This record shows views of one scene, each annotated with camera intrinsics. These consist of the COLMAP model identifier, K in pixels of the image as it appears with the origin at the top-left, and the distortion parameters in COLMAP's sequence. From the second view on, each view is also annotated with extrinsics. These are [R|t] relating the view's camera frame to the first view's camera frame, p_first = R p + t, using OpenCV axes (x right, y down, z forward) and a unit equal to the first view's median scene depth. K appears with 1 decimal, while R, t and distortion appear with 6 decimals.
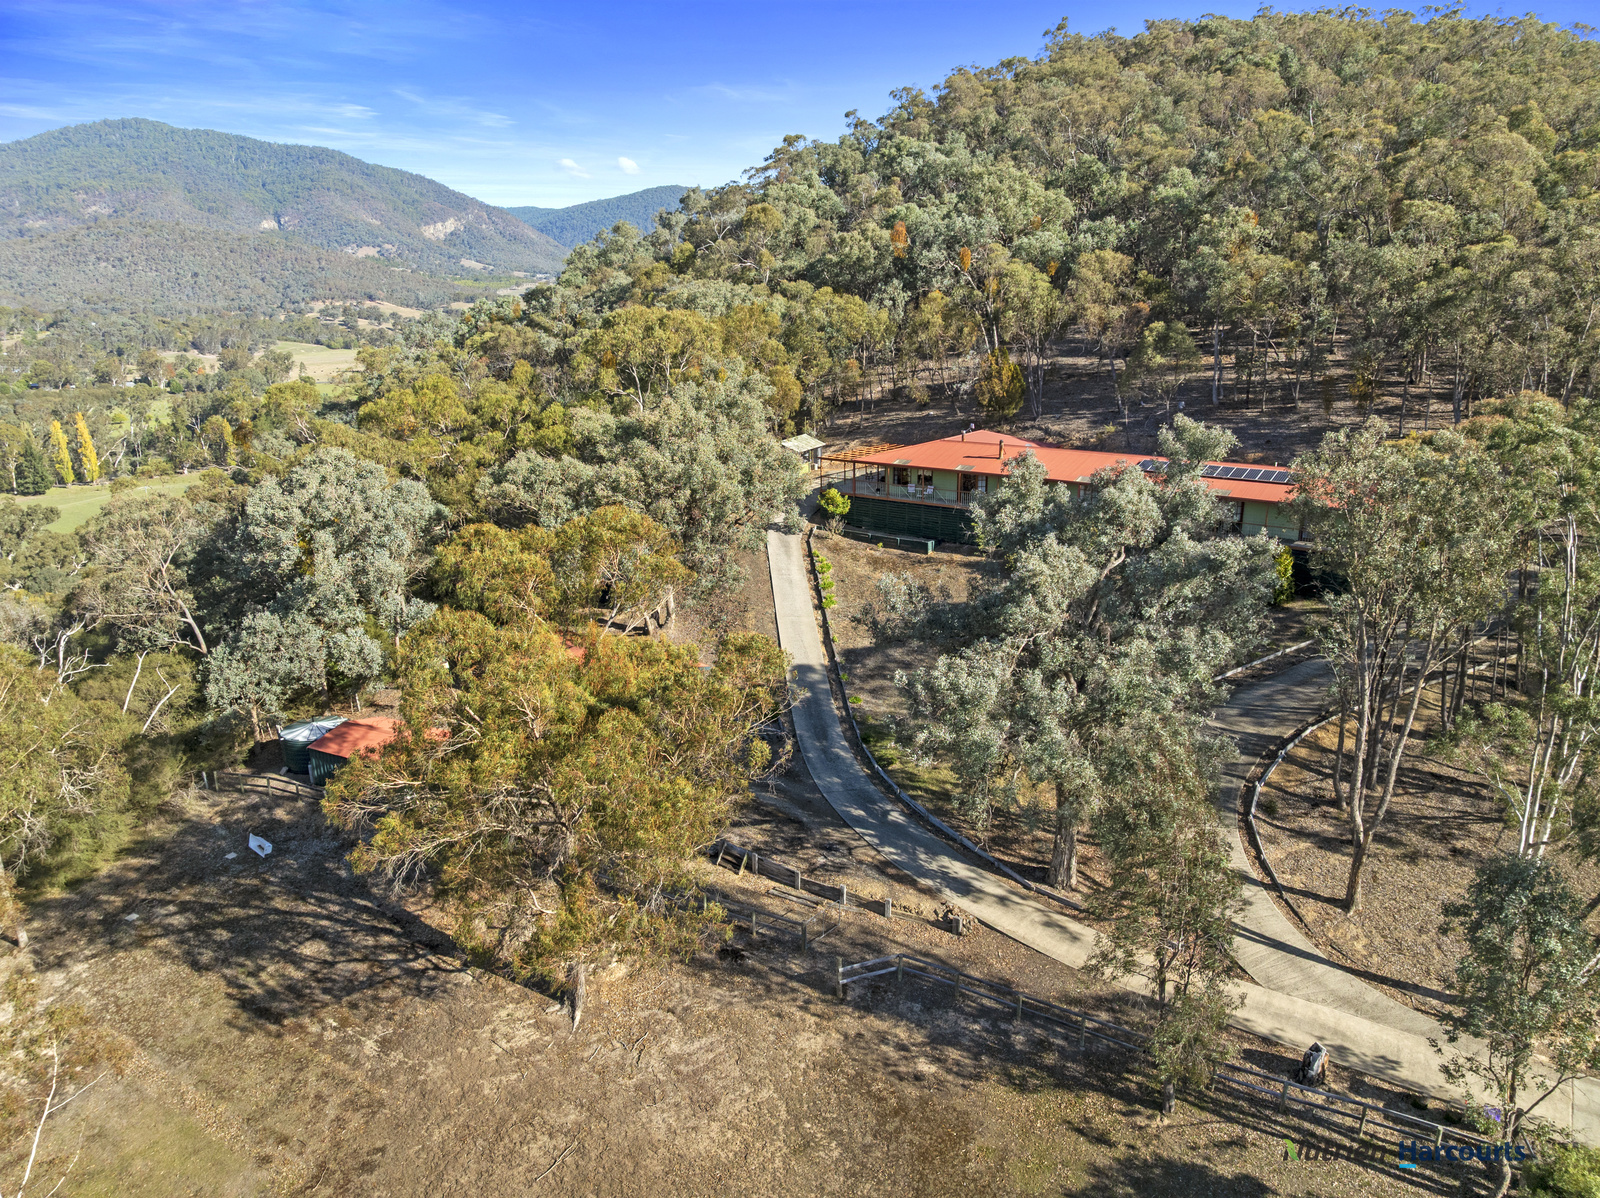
lens RADIAL K [[1117.5, 0, 788.8], [0, 1117.5, 603.0], [0, 0, 1]] dist [-0.060383, 0.038302]
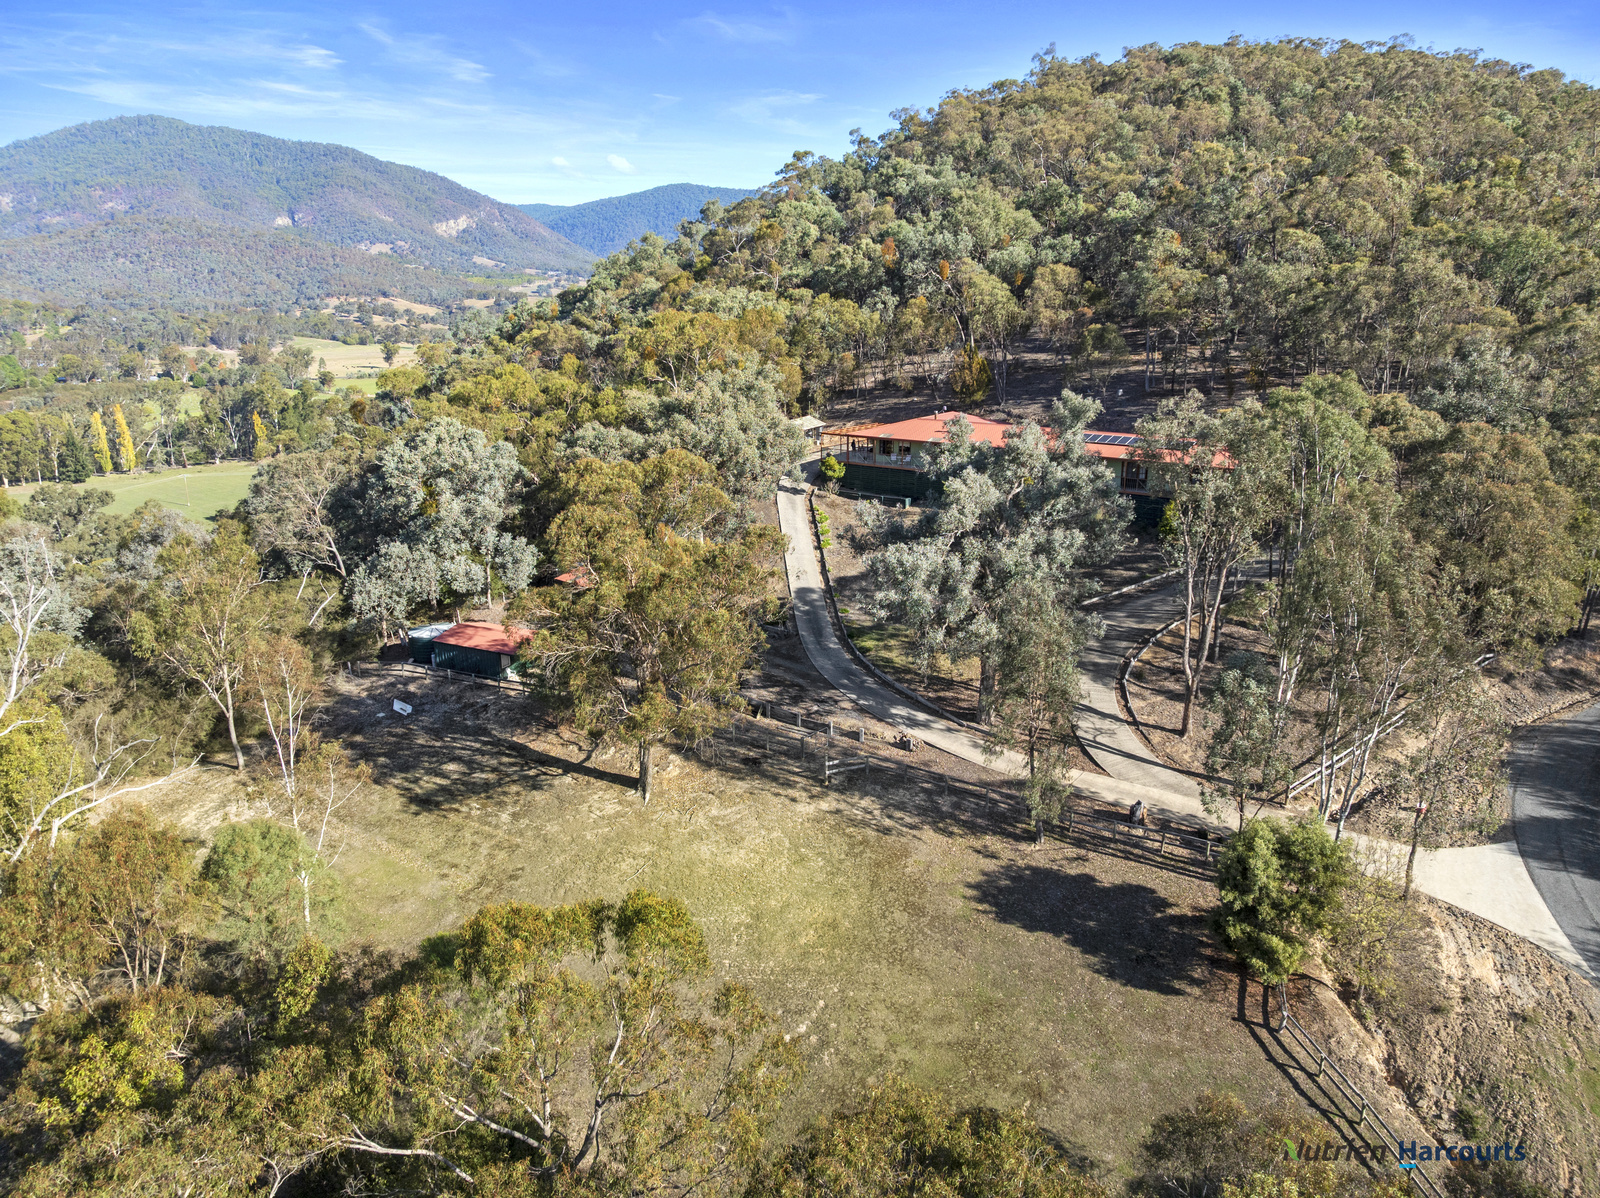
lens RADIAL K [[1117.5, 0, 788.8], [0, 1117.5, 603.0], [0, 0, 1]] dist [-0.060383, 0.038302]
pose [[0.999958, 0.005904, -0.007002, 0.002648], [-0.005891, 0.999981, 0.001798, 0.055068], [0.007012, -0.001757, 0.999974, -0.230867]]
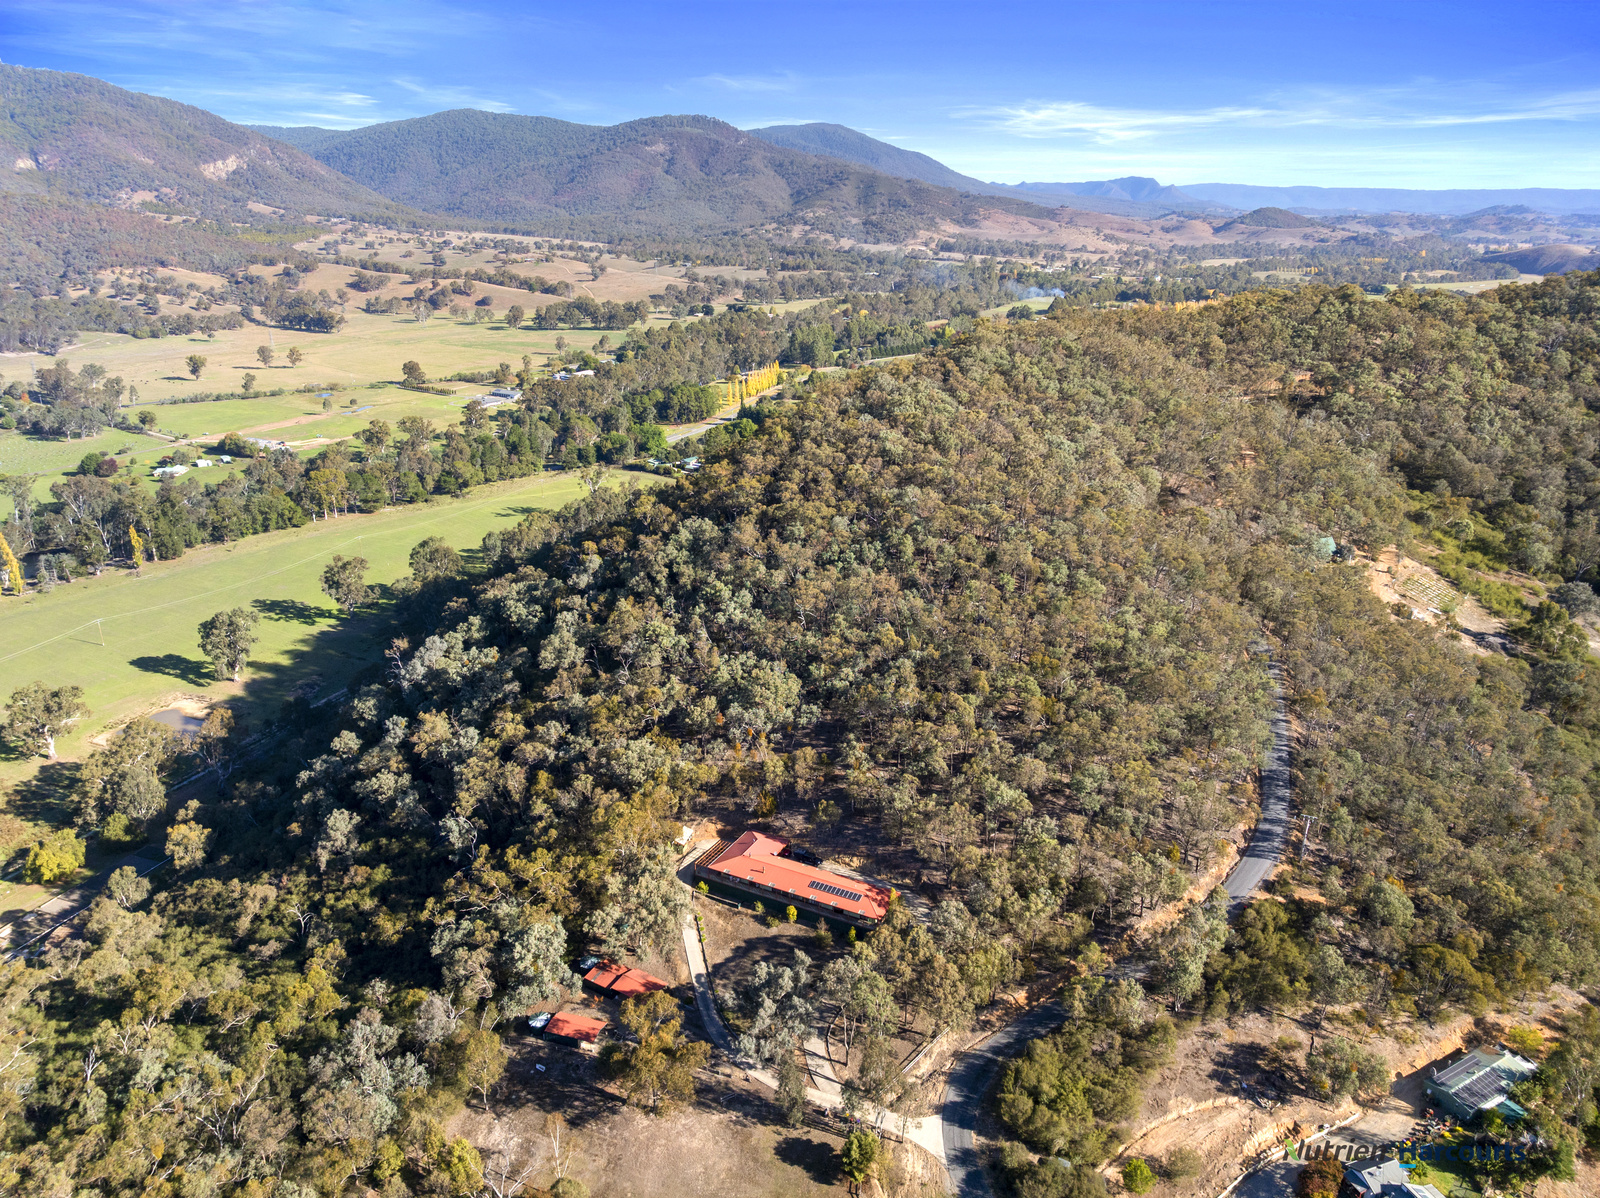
lens RADIAL K [[1117.5, 0, 788.8], [0, 1117.5, 603.0], [0, 0, 1]] dist [-0.060383, 0.038302]
pose [[0.985930, -0.052580, 0.158673, -0.128663], [0.040158, 0.995945, 0.080507, -0.896274], [-0.162263, -0.073002, 0.984043, -1.452517]]
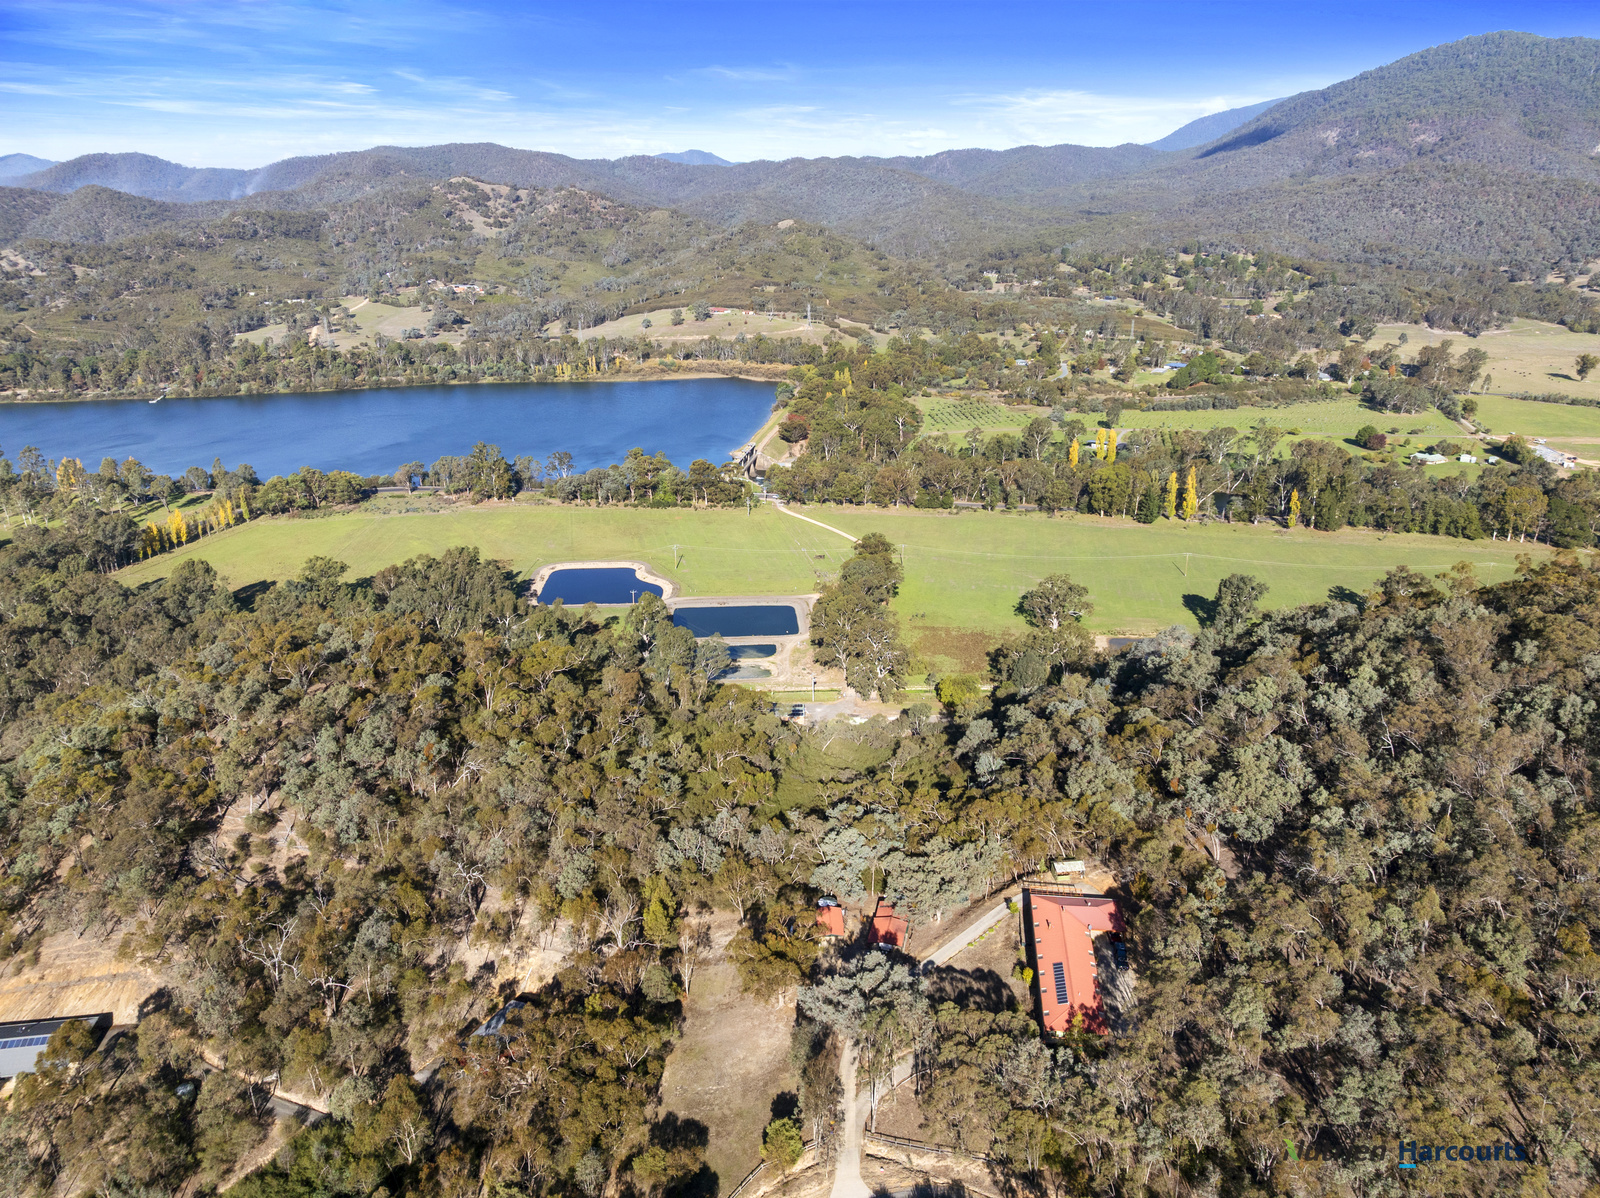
lens RADIAL K [[1117.5, 0, 788.8], [0, 1117.5, 603.0], [0, 0, 1]] dist [-0.060383, 0.038302]
pose [[0.494479, 0.293455, -0.818153, 1.527388], [-0.218309, 0.953040, 0.209893, -1.077406], [0.841327, 0.074823, 0.535323, -0.756917]]
